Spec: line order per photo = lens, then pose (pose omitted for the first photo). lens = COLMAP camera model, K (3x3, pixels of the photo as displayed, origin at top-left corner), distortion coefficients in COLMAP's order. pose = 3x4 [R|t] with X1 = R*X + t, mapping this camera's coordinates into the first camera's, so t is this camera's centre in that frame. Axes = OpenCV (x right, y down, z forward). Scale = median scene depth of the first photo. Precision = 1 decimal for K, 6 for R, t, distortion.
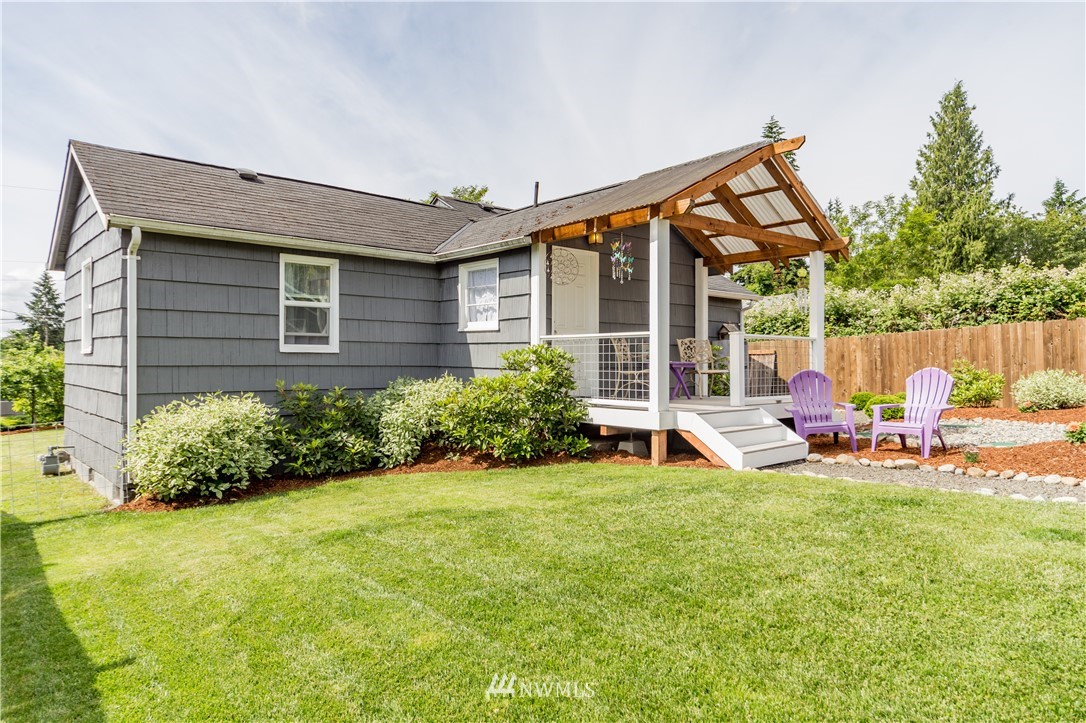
lens RADIAL K [[677.7, 0, 543.0], [0, 677.7, 361.5], [0, 0, 1]] dist [-0.000334, 0.000006]
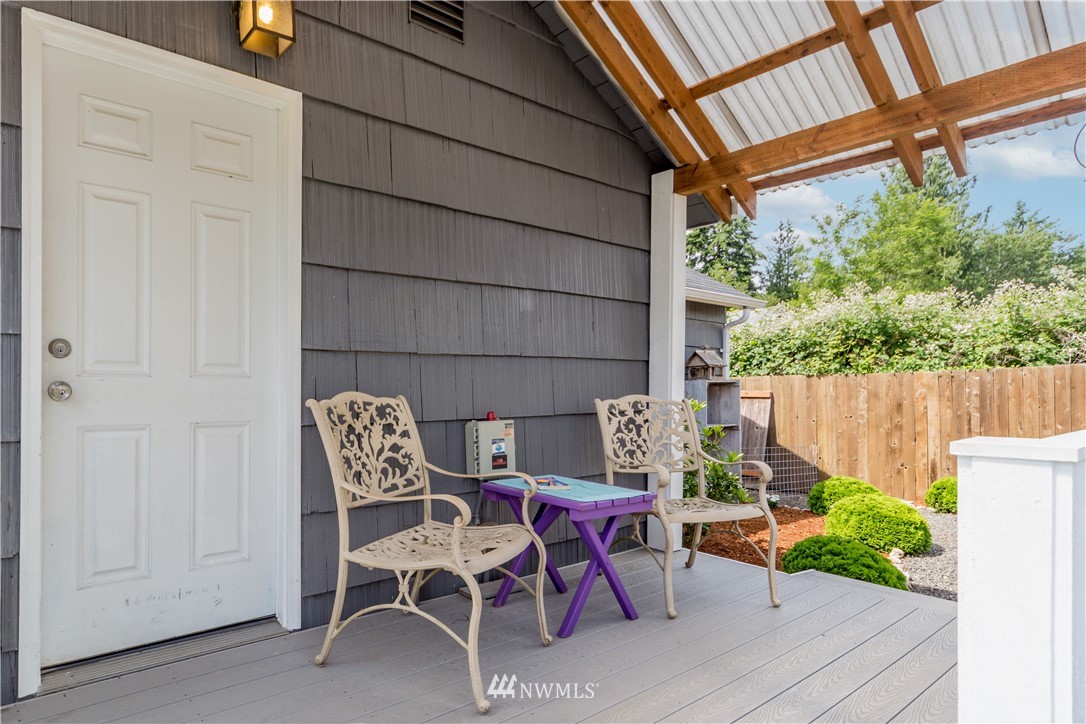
lens RADIAL K [[585.4, 0, 471.4], [0, 585.4, 384.8], [0, 0, 1]] dist [0.000325, -0.000782]
pose [[0.998570, 0.006963, -0.053000, 0.103018], [-0.006360, 0.999913, 0.011538, -0.029424], [0.053076, -0.011184, 0.998528, 0.480574]]
